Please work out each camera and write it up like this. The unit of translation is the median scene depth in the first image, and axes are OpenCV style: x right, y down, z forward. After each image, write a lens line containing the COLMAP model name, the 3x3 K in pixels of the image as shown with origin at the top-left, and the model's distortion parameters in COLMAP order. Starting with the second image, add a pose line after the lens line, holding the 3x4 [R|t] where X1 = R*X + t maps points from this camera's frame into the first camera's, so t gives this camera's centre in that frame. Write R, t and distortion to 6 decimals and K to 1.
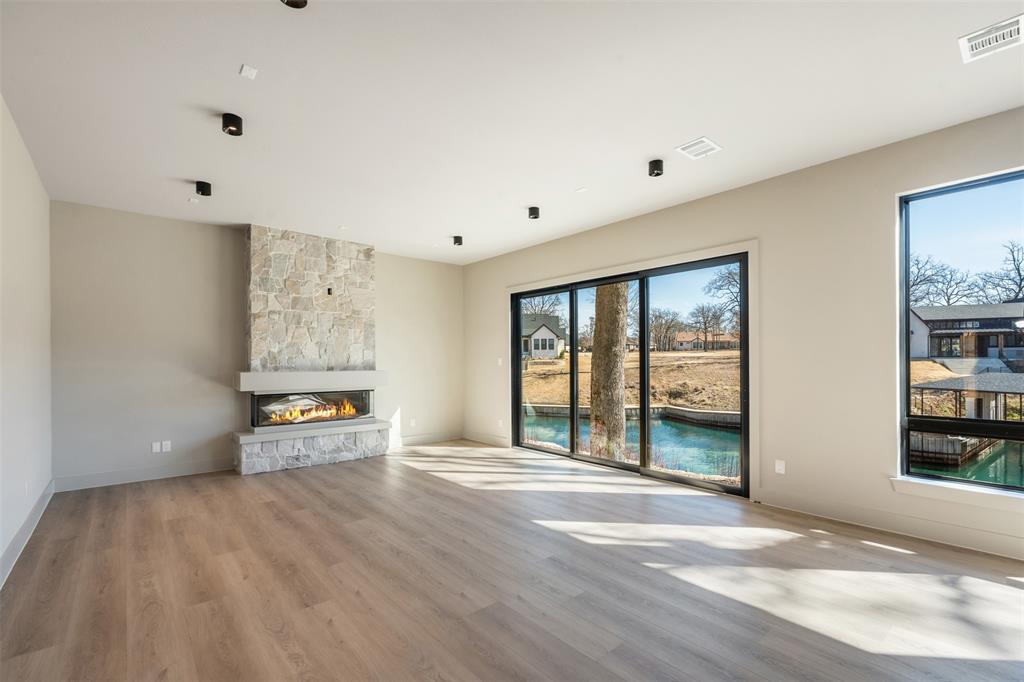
lens RADIAL K [[456.1, 0, 512.2], [0, 456.1, 355.4], [0, 0, 1]] dist [-0.002516, -0.000133]
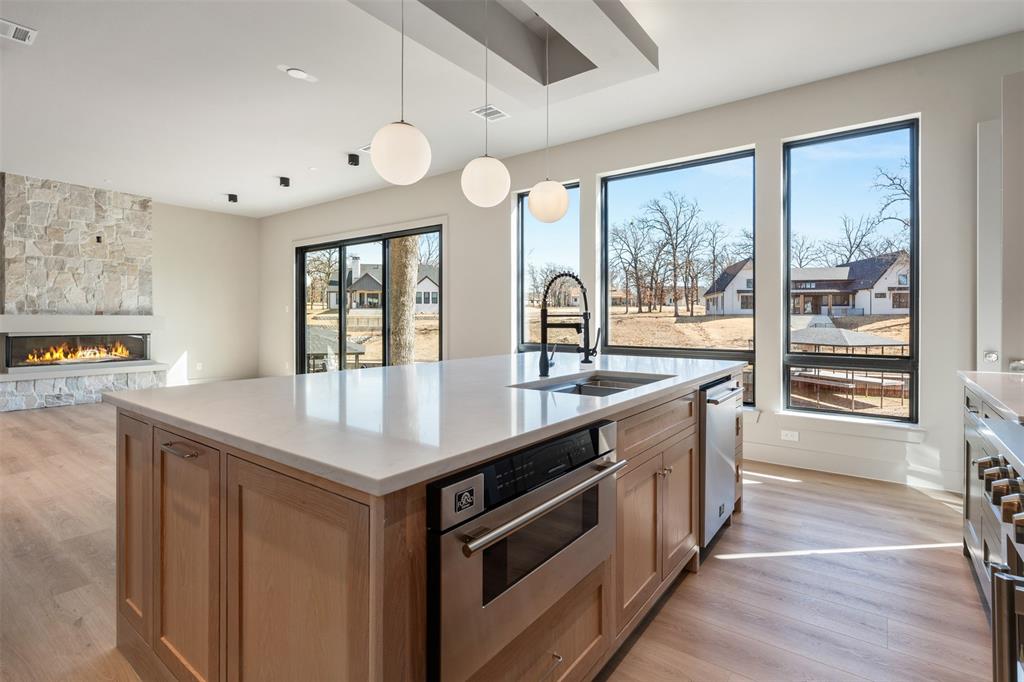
lens RADIAL K [[493.8, 0, 512.3], [0, 493.8, 313.2], [0, 0, 1]] dist [-0.002105, -0.000055]
pose [[0.975914, 0.006698, 0.218052, 0.283114], [-0.007742, 0.999962, 0.003934, 0.017838], [-0.218018, -0.005527, 0.975929, -0.318076]]
